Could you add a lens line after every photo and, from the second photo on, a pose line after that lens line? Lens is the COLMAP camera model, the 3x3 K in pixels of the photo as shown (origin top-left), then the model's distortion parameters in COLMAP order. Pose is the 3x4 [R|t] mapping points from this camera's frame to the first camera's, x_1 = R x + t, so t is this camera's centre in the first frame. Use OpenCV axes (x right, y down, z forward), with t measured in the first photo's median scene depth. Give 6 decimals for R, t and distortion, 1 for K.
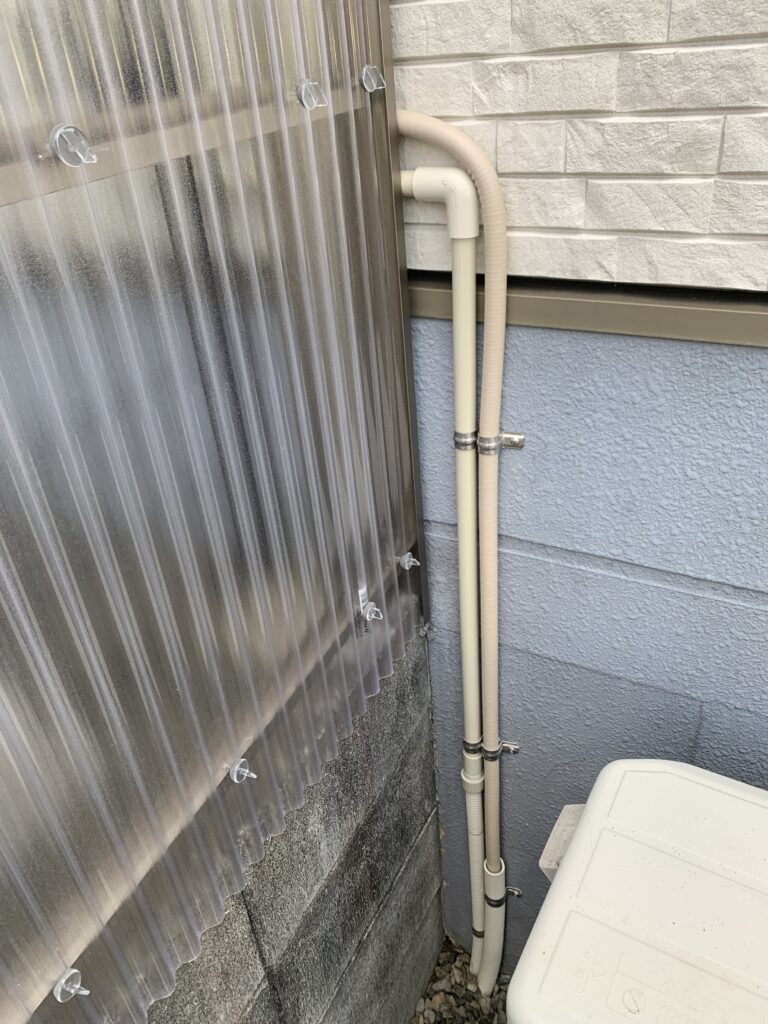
lens RADIAL K [[787.4, 0, 383.4], [0, 787.4, 511.2], [0, 0, 1]] dist [0.035886, -0.044964]
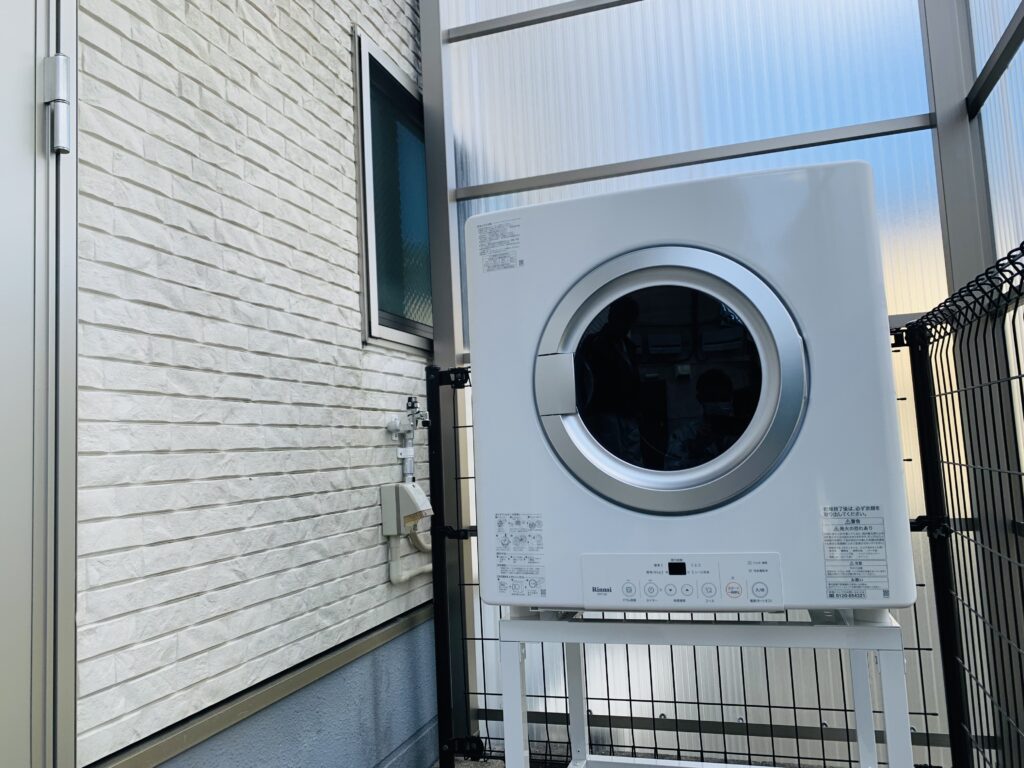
lens RADIAL K [[787.4, 0, 512.5], [0, 787.4, 371.4], [0, 0, 1]] dist [0.035886, -0.044964]
pose [[-0.185319, 0.190756, 0.963986, -1.666841], [0.577987, 0.814509, -0.050064, -0.406428], [-0.794725, 0.547893, -0.261198, 0.435979]]
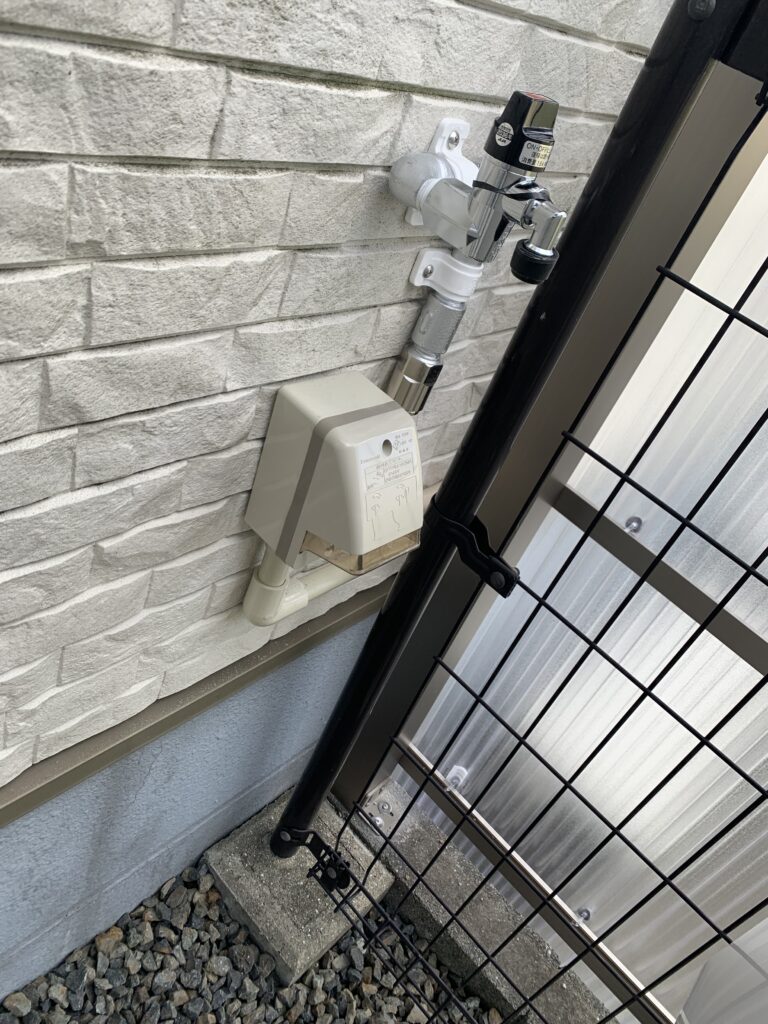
lens RADIAL K [[787.4, 0, 390.7], [0, 787.4, 510.0], [0, 0, 1]] dist [0.035886, -0.044964]
pose [[0.199988, -0.478437, 0.855046, 0.583120], [0.196939, 0.874493, 0.443256, -0.702723], [-0.959802, 0.079746, 0.269111, -0.005325]]
